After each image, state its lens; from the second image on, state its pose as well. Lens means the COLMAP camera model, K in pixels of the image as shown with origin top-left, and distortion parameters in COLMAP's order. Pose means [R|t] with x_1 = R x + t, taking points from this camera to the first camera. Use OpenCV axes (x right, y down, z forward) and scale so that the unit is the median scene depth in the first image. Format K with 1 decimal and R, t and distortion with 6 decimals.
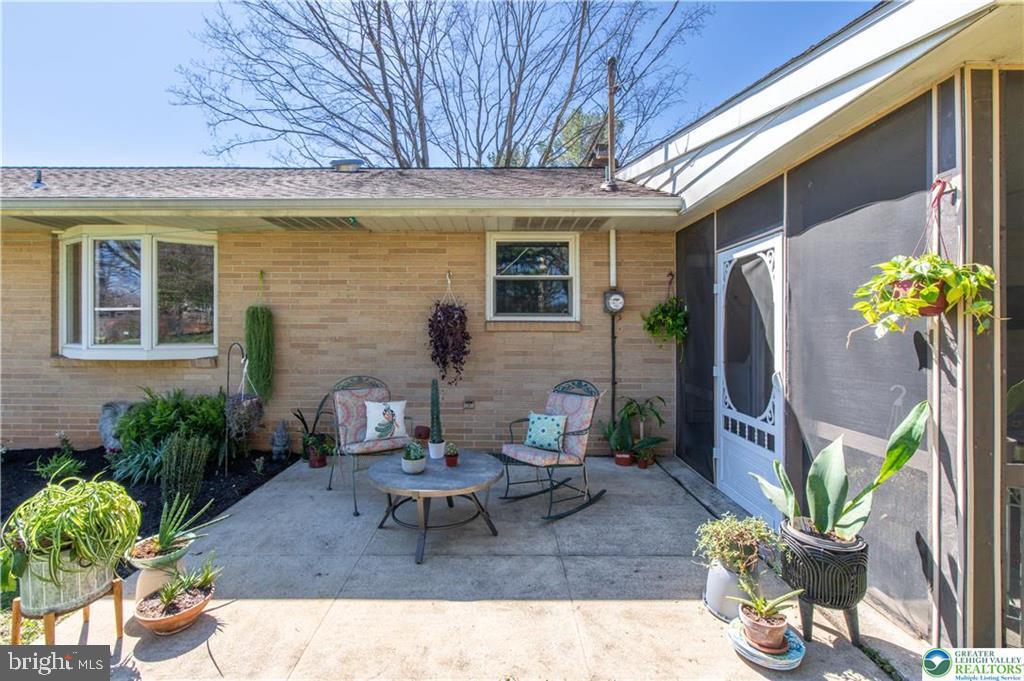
lens RADIAL K [[445.3, 0, 497.7], [0, 445.3, 332.6], [0, 0, 1]] dist [0.001098, 0.000311]
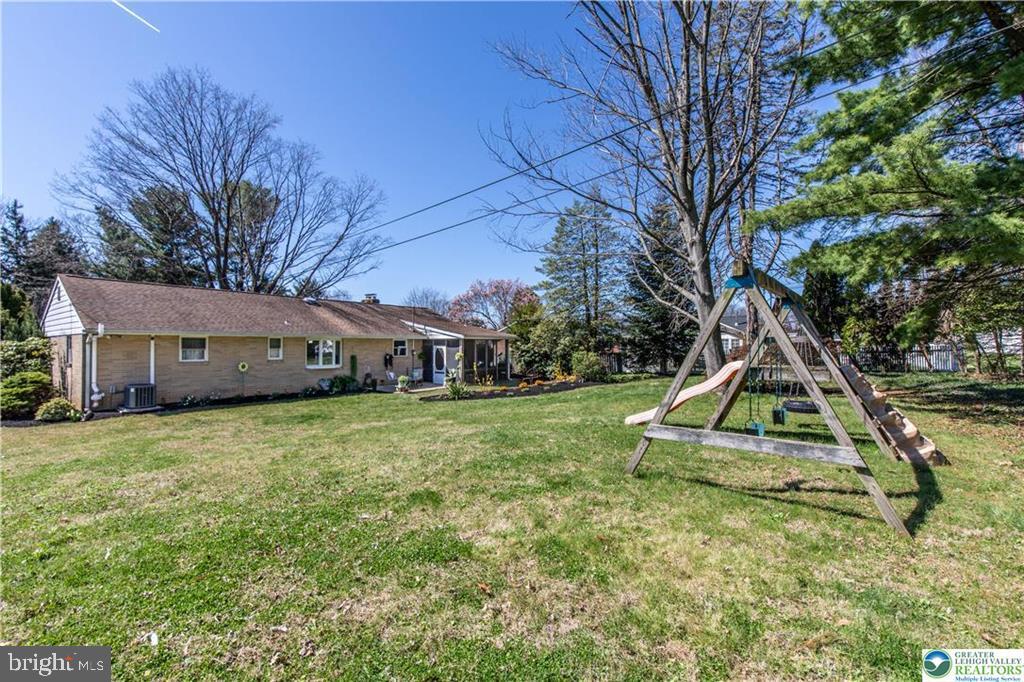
lens RADIAL K [[445.3, 0, 513.9], [0, 445.3, 322.4], [0, 0, 1]] dist [0.001098, 0.000311]
pose [[0.587234, 0.036870, 0.808577, -3.208075], [0.010507, 0.998531, -0.053162, -0.132703], [-0.809349, 0.039714, 0.585984, -2.946014]]
